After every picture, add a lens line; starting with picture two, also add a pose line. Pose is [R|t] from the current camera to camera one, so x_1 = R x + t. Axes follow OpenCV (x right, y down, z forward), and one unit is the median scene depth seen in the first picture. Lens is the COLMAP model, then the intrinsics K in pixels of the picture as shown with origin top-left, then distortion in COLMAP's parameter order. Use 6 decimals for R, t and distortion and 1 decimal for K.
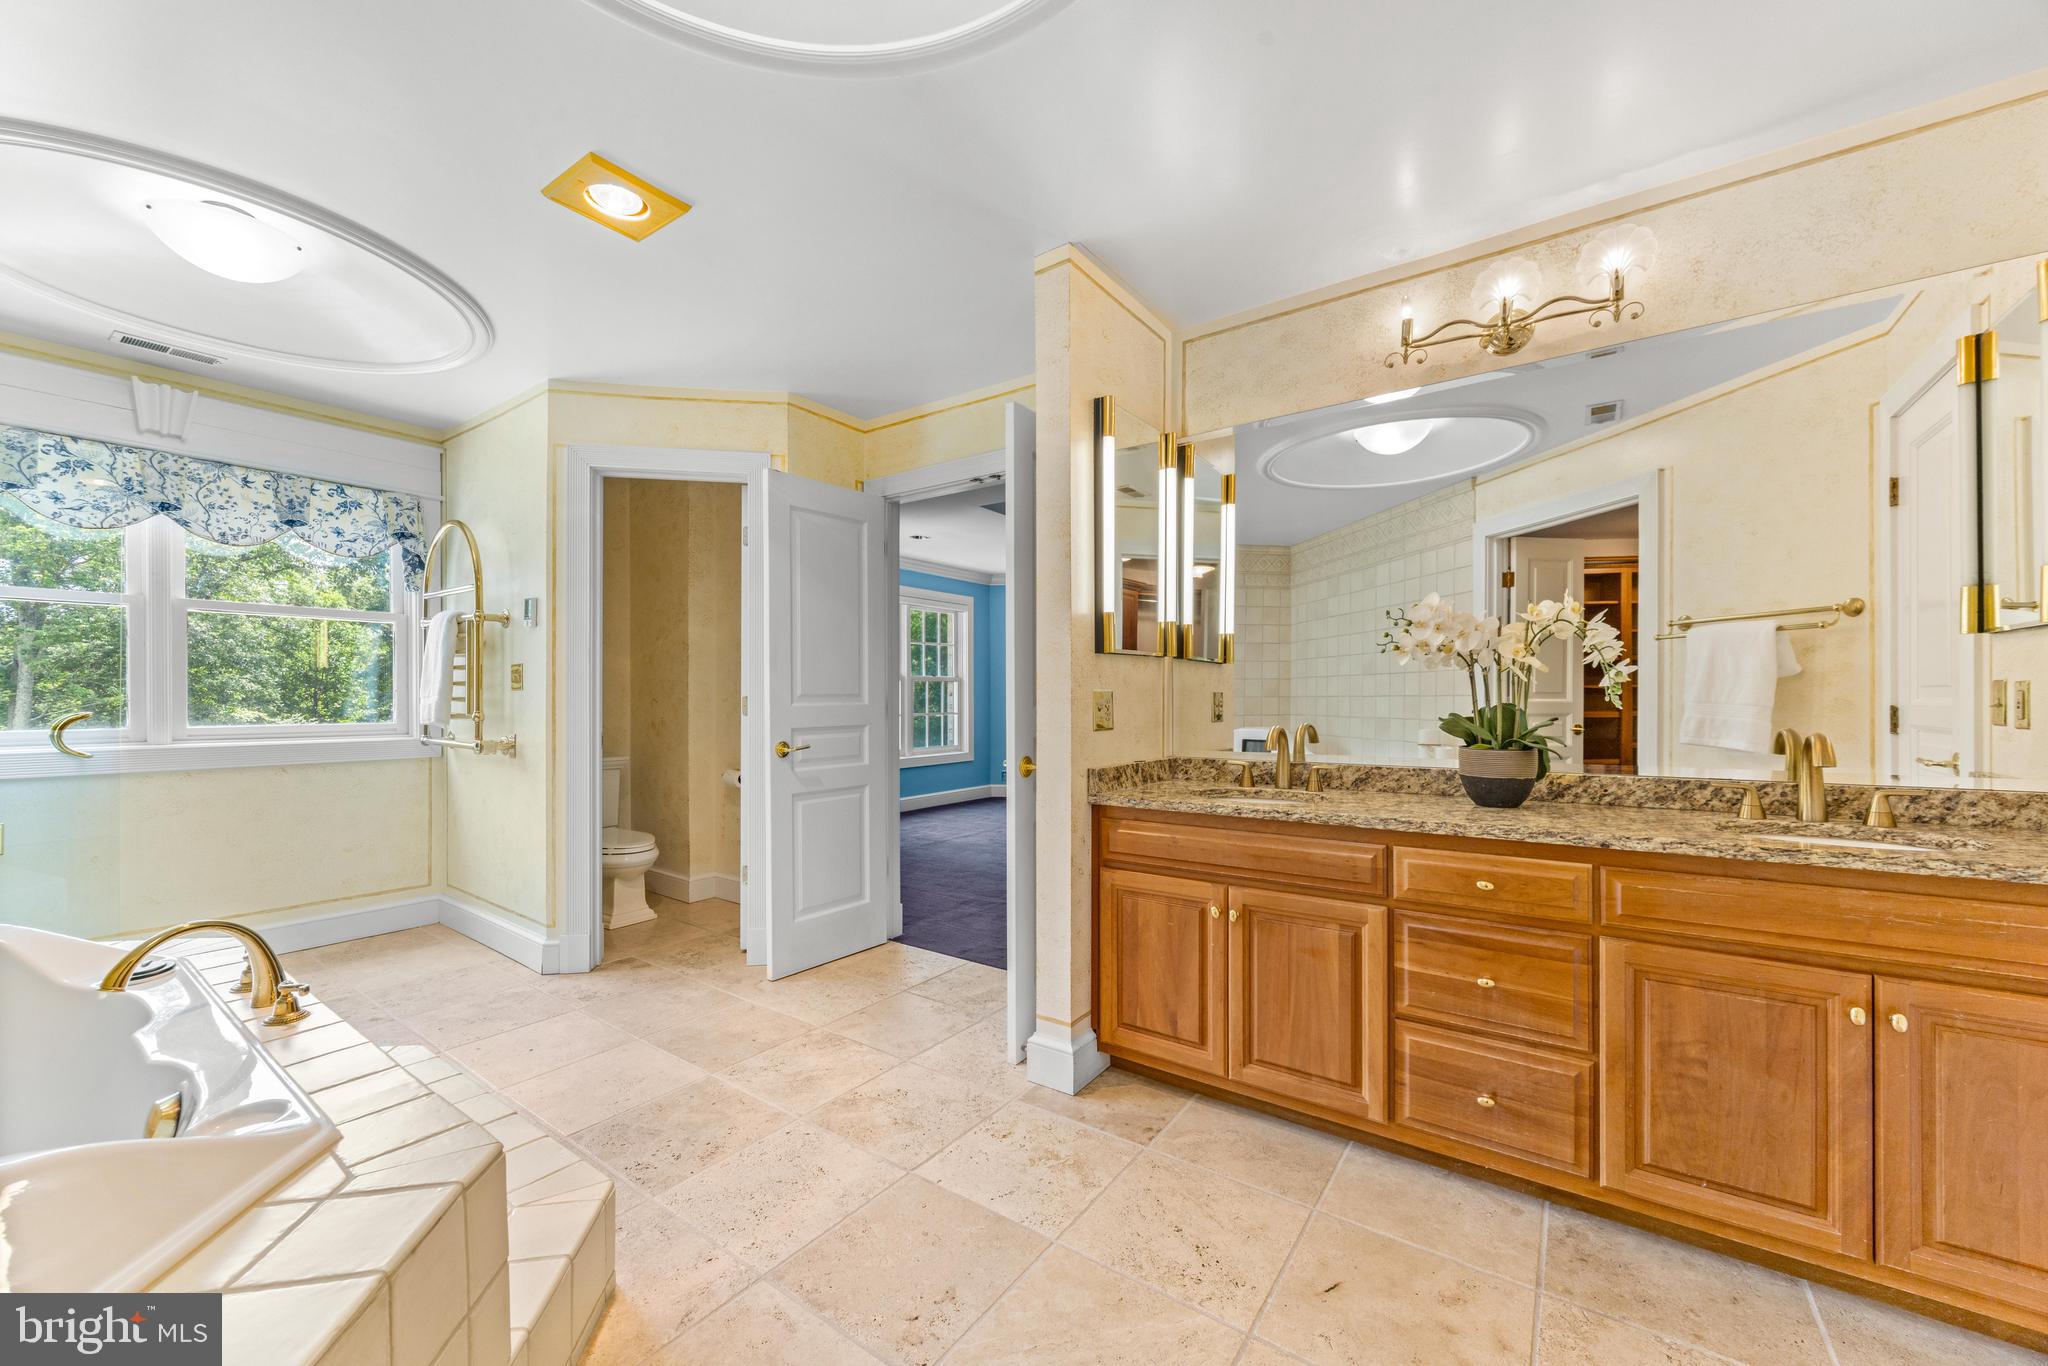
lens RADIAL K [[779.3, 0, 1019.0], [0, 779.3, 699.0], [0, 0, 1]] dist [0.000816, 0.000386]
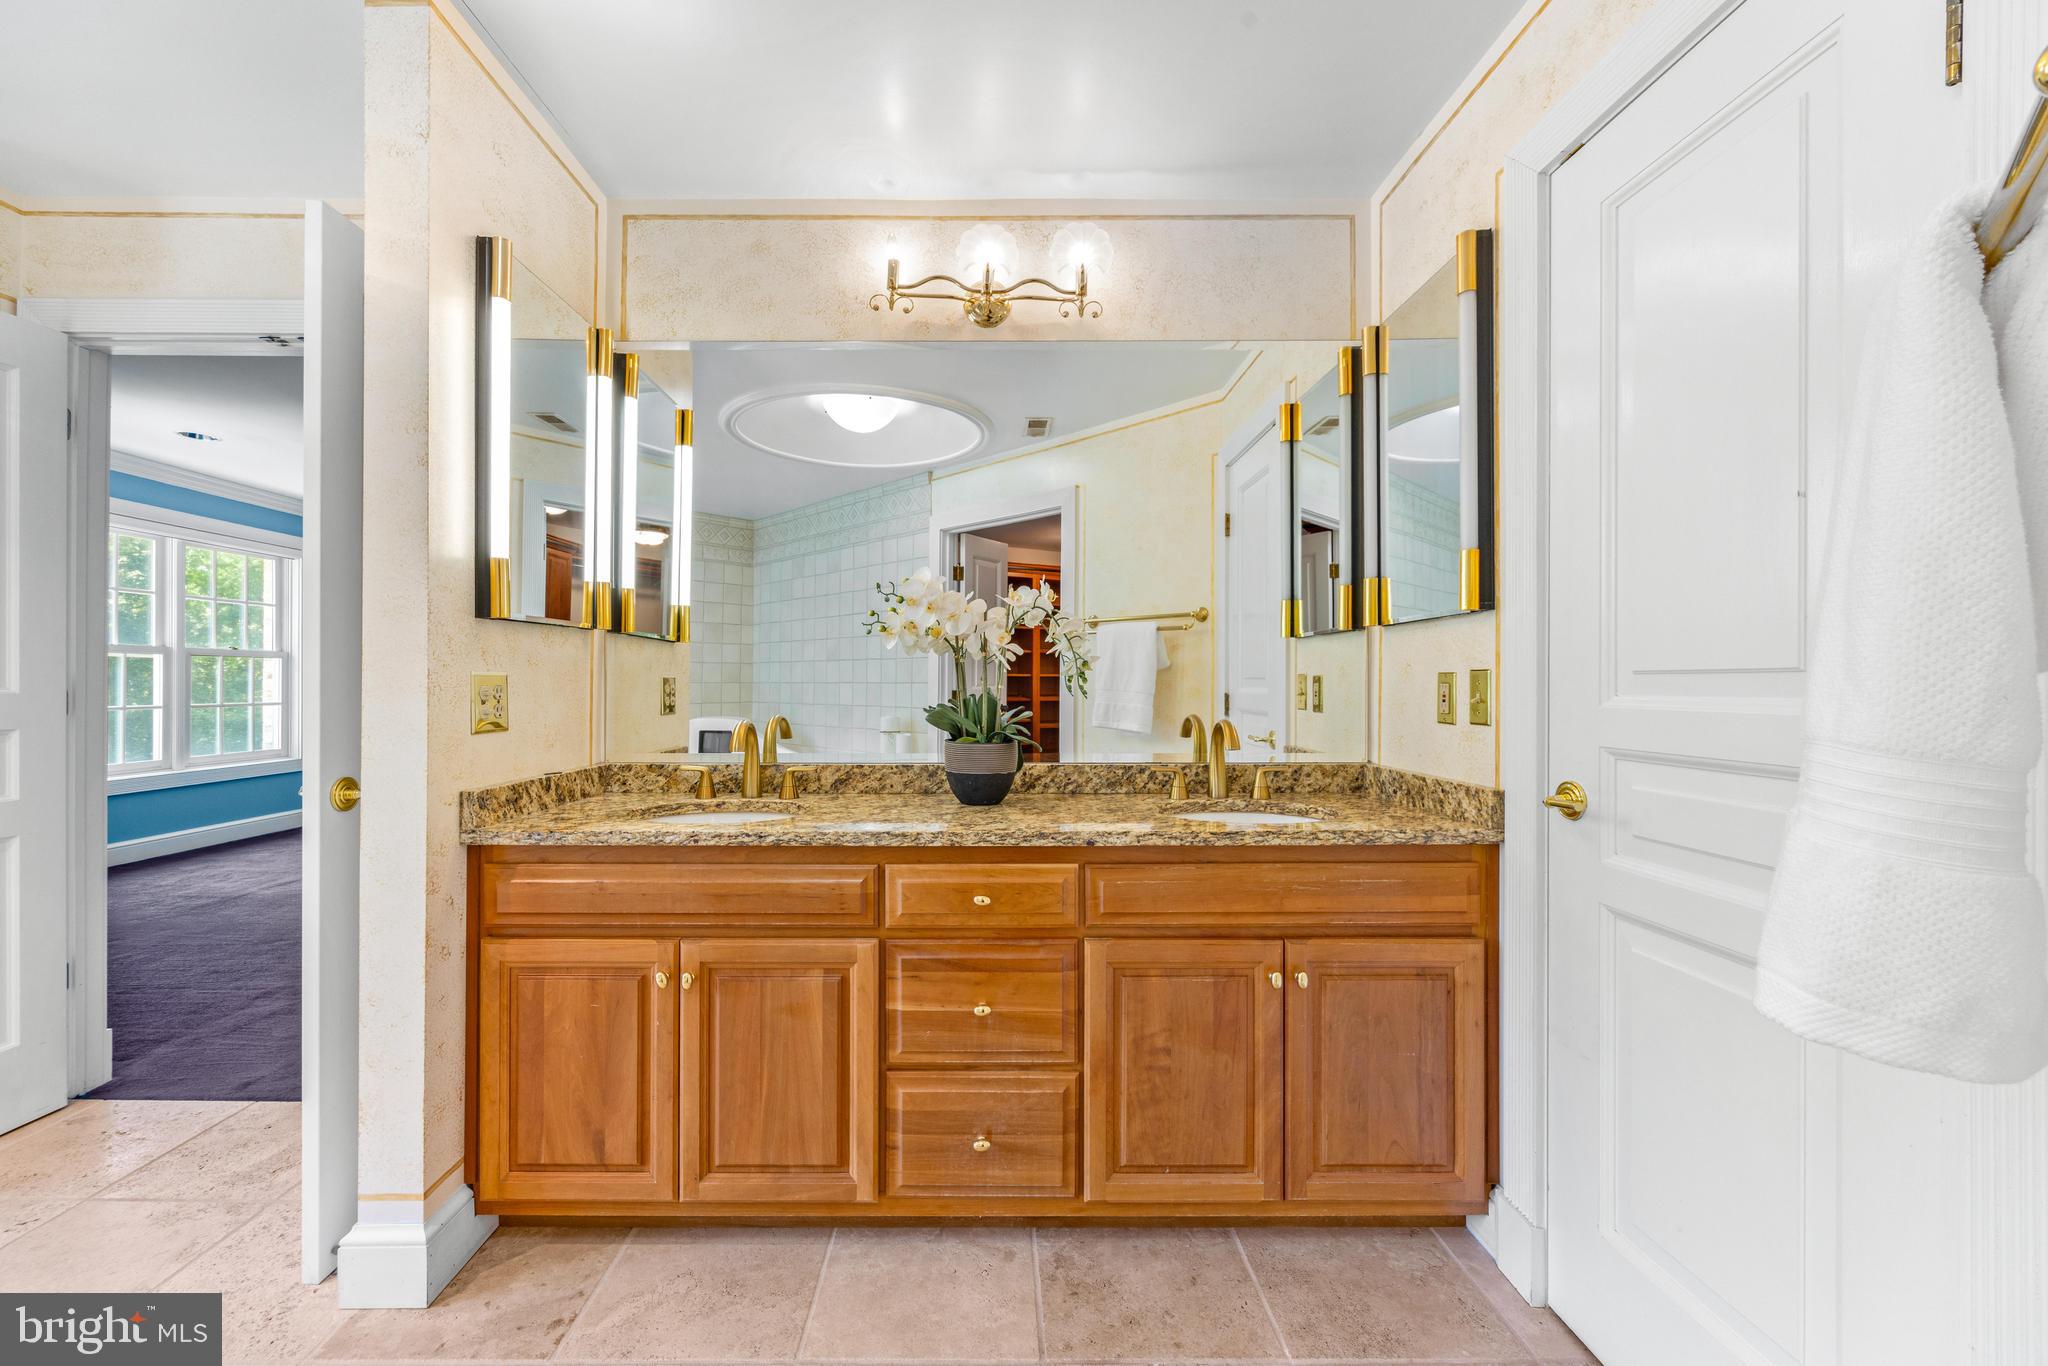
lens RADIAL K [[845.5, 0, 1015.3], [0, 845.5, 684.7], [0, 0, 1]] dist [-0.002254, 0.000109]
pose [[0.803966, 0.004925, 0.594655, 0.041893], [-0.004703, 0.999987, -0.001924, -0.002256], [-0.594657, -0.001250, 0.803979, 0.151209]]
